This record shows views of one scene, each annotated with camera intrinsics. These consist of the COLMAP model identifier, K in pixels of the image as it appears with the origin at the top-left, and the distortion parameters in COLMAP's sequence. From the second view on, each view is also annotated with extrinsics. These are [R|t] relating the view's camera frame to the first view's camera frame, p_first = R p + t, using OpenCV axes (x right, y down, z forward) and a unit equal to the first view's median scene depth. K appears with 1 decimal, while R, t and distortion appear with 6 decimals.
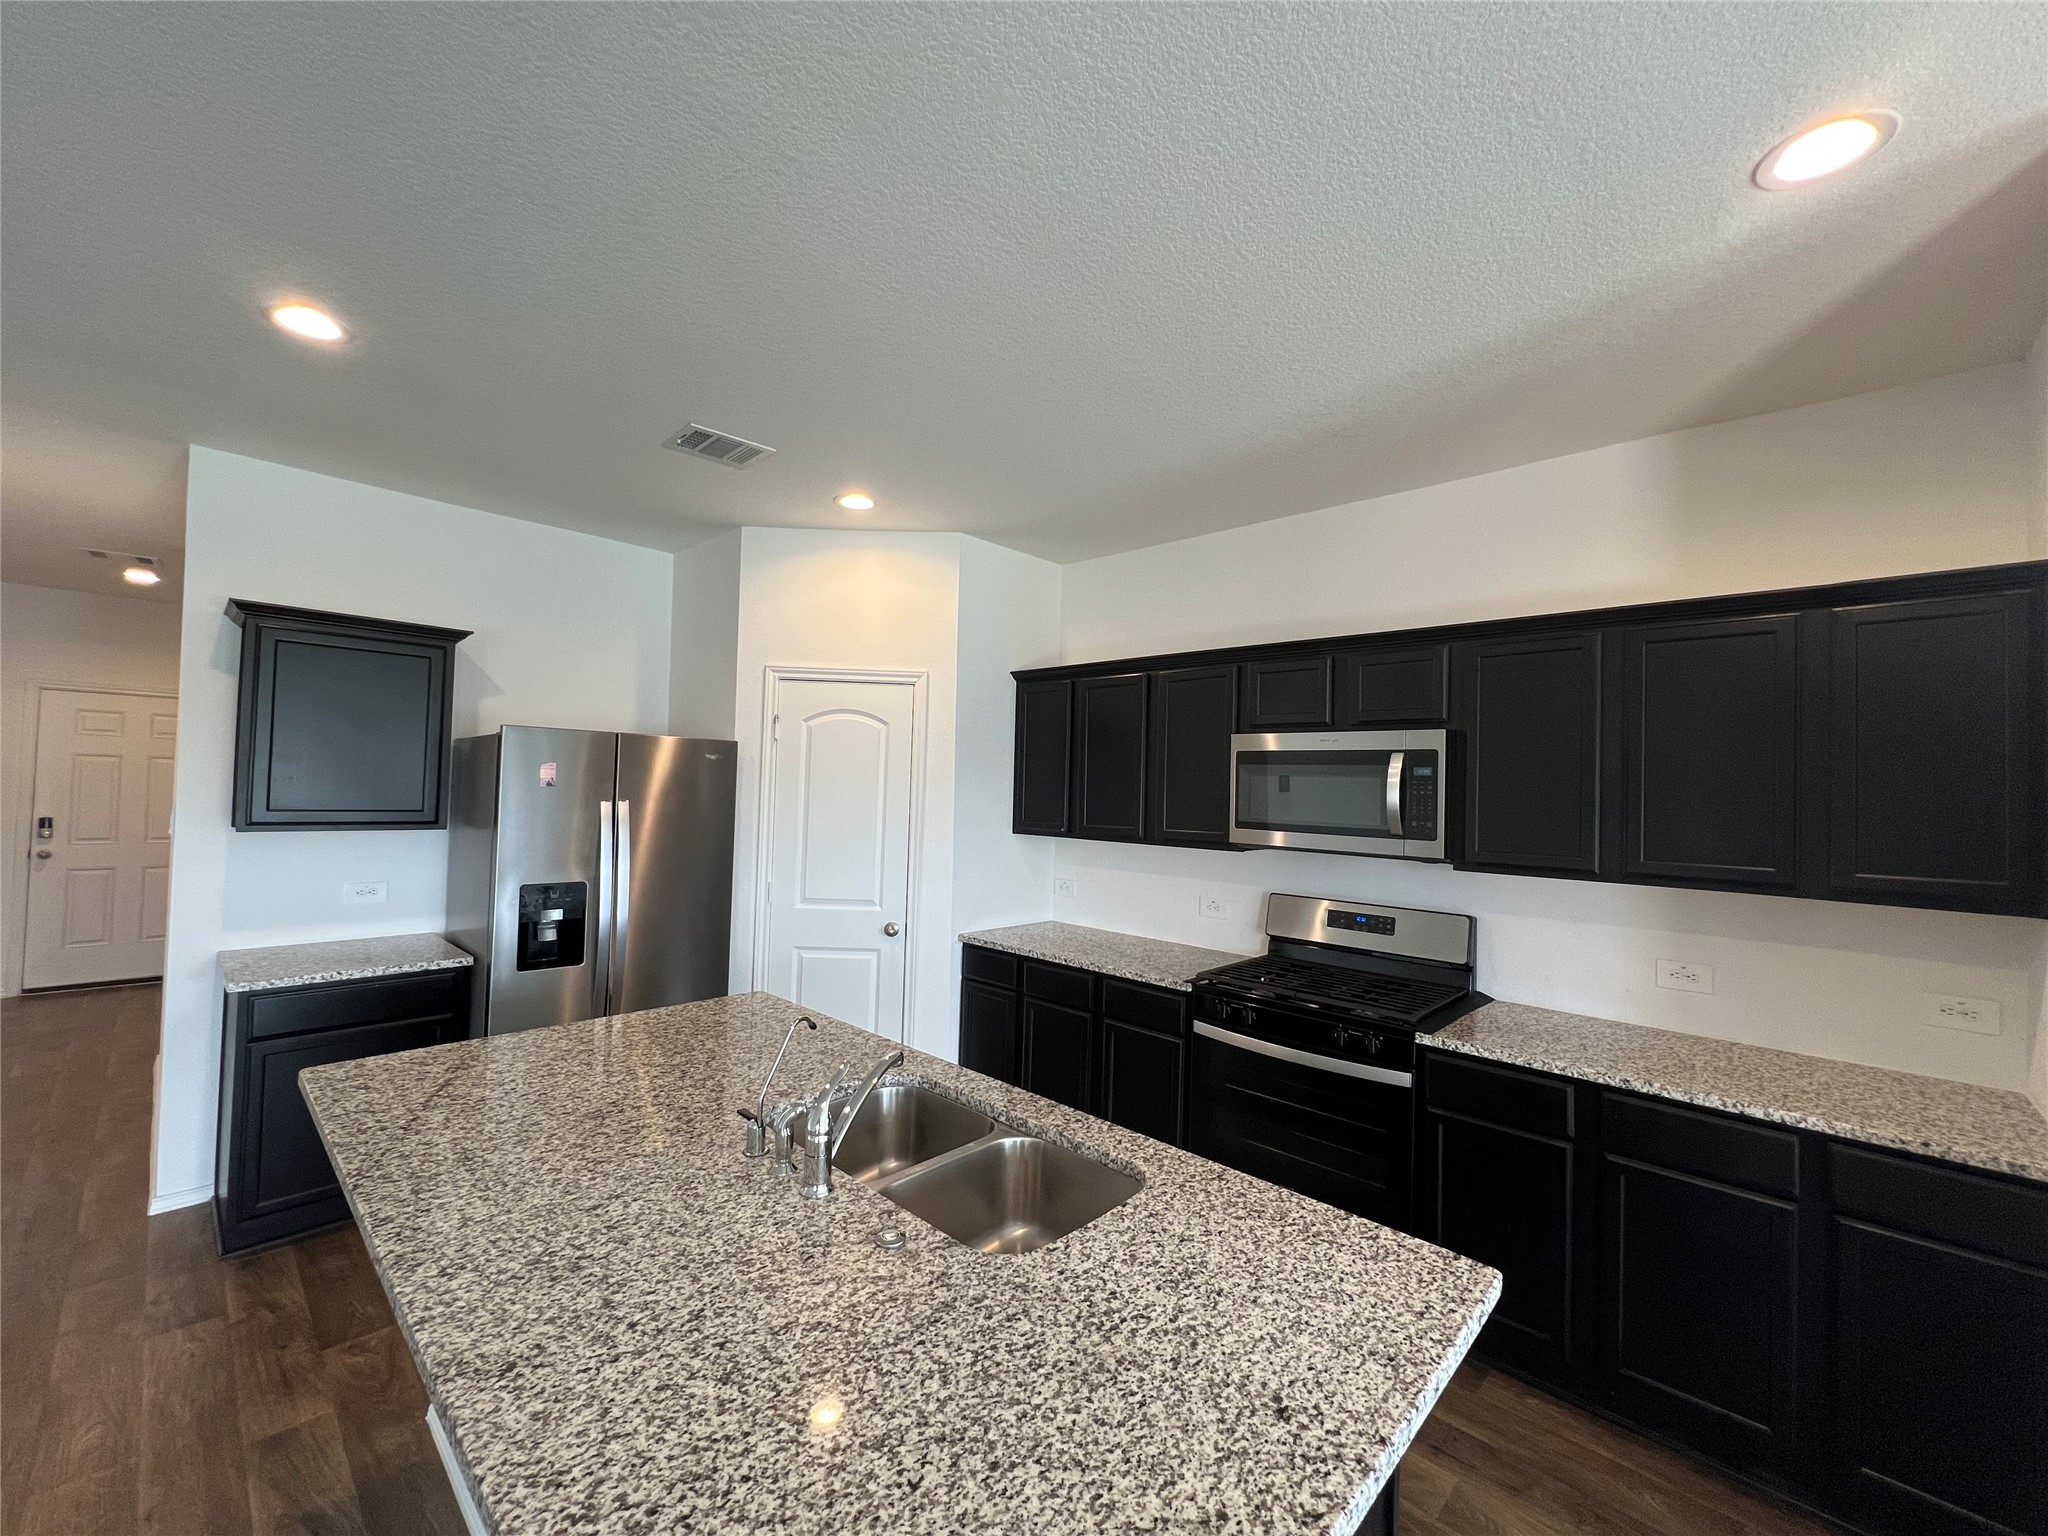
lens RADIAL K [[808.5, 0, 1015.6], [0, 808.5, 766.6], [0, 0, 1]] dist [-0.008264, 0.000396]
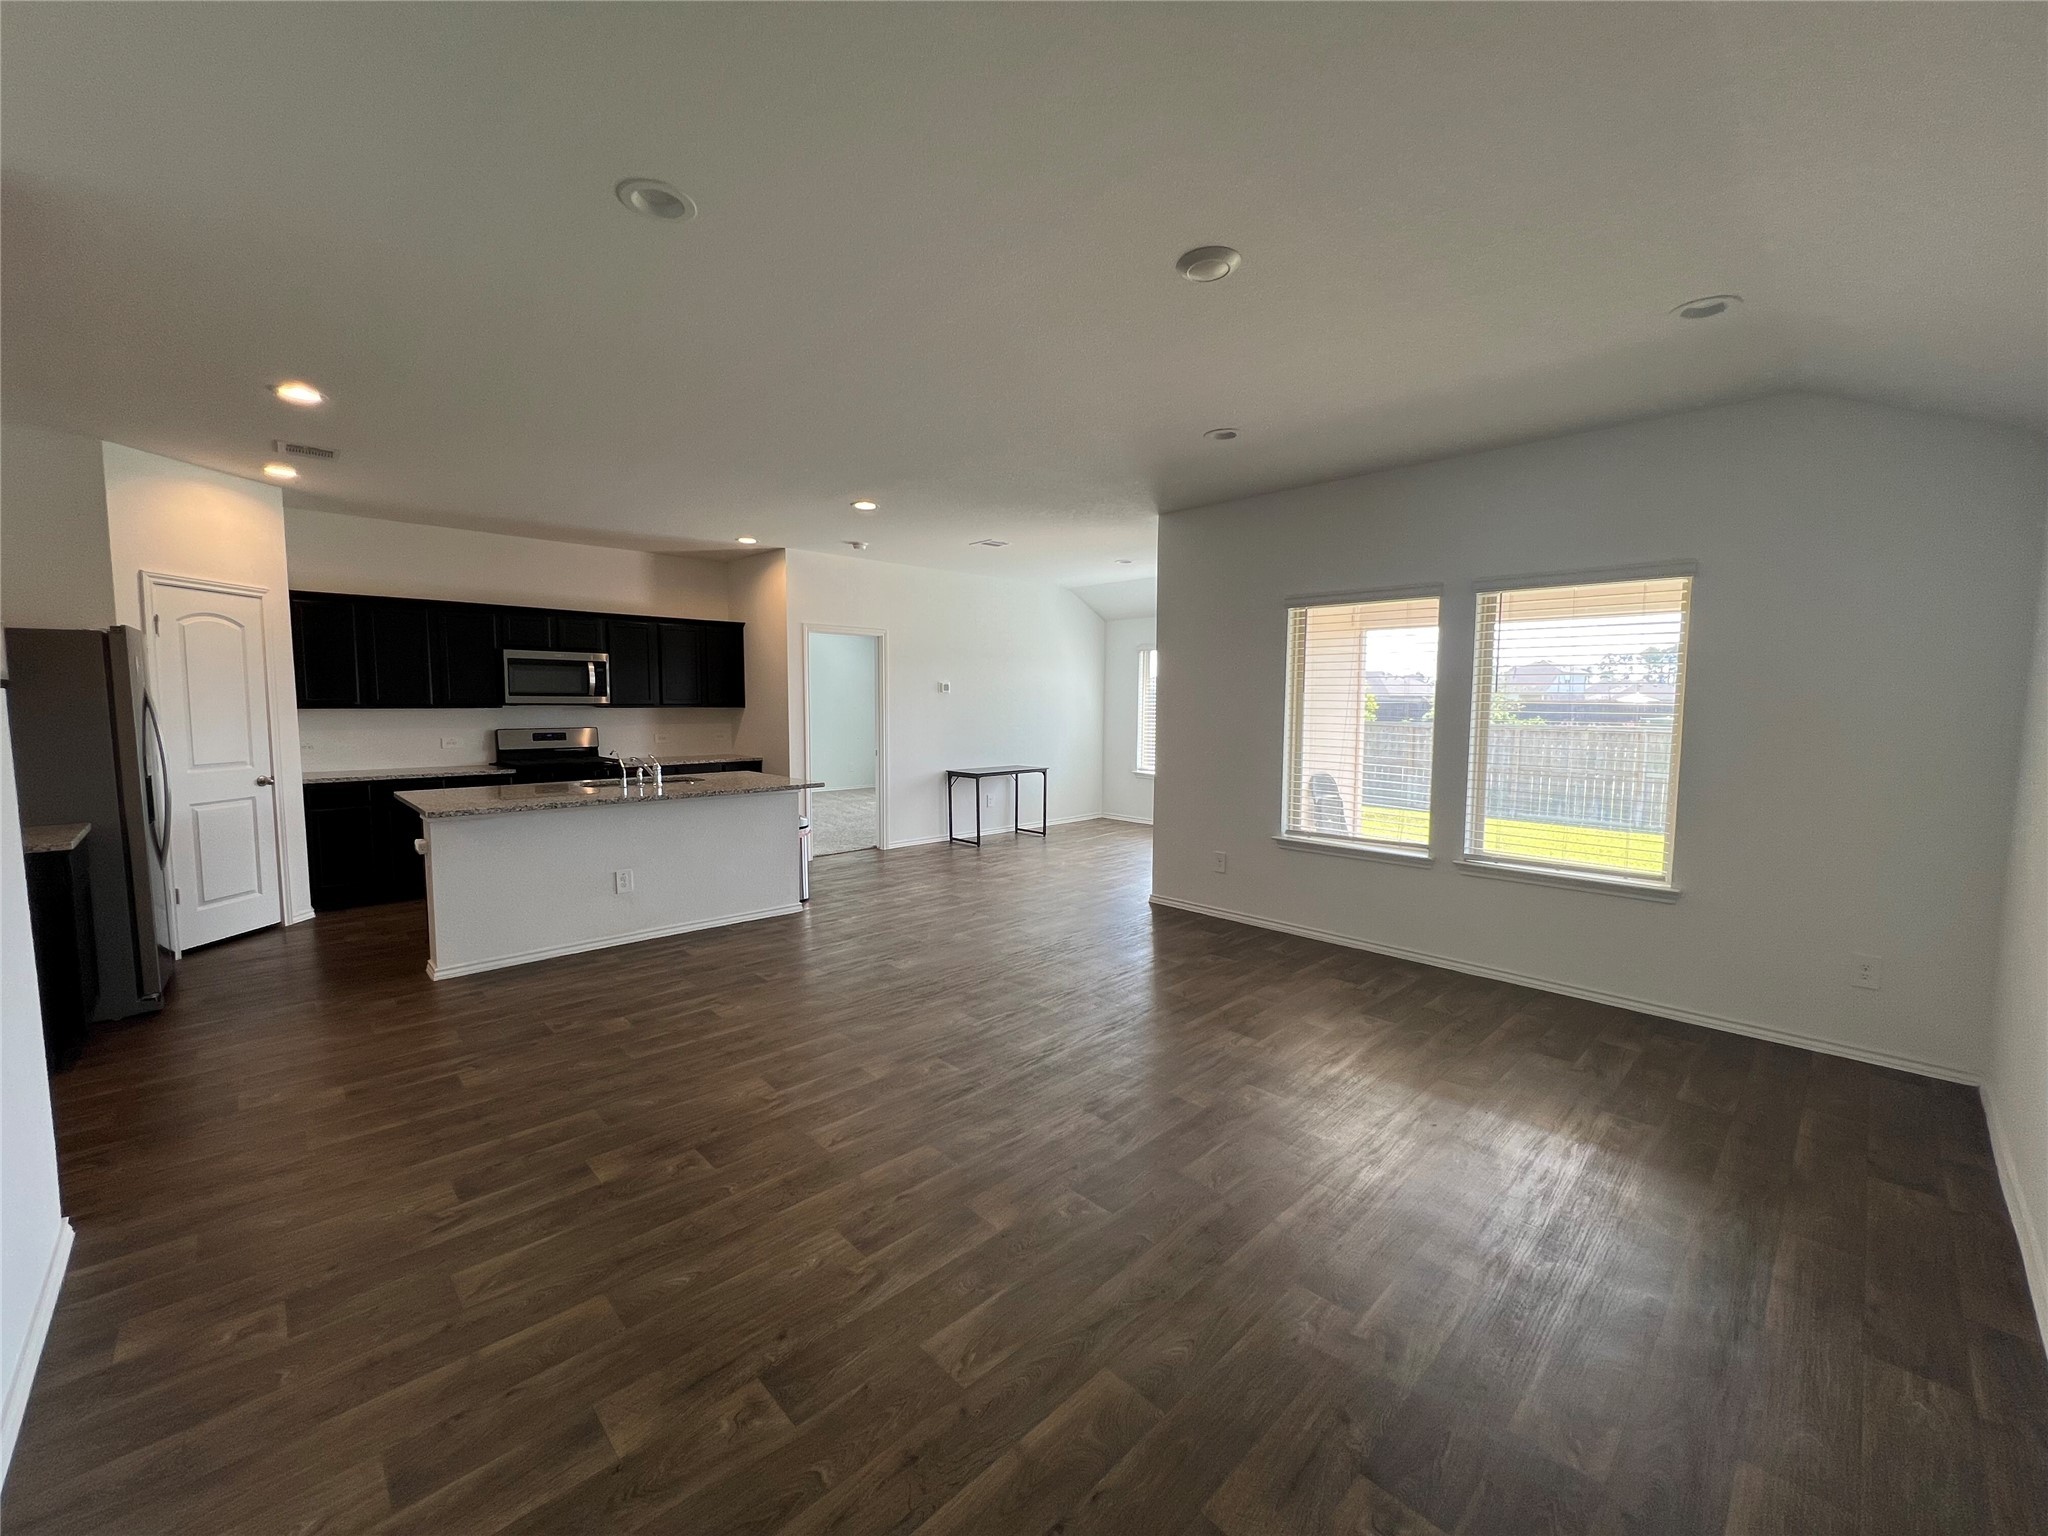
lens RADIAL K [[808.5, 0, 1015.6], [0, 808.5, 766.6], [0, 0, 1]] dist [-0.008264, 0.000396]
pose [[0.050747, -0.110797, 0.992547, -1.719871], [-0.029852, 0.993215, 0.112398, -0.013789], [-0.998265, -0.035333, 0.047095, -0.391263]]
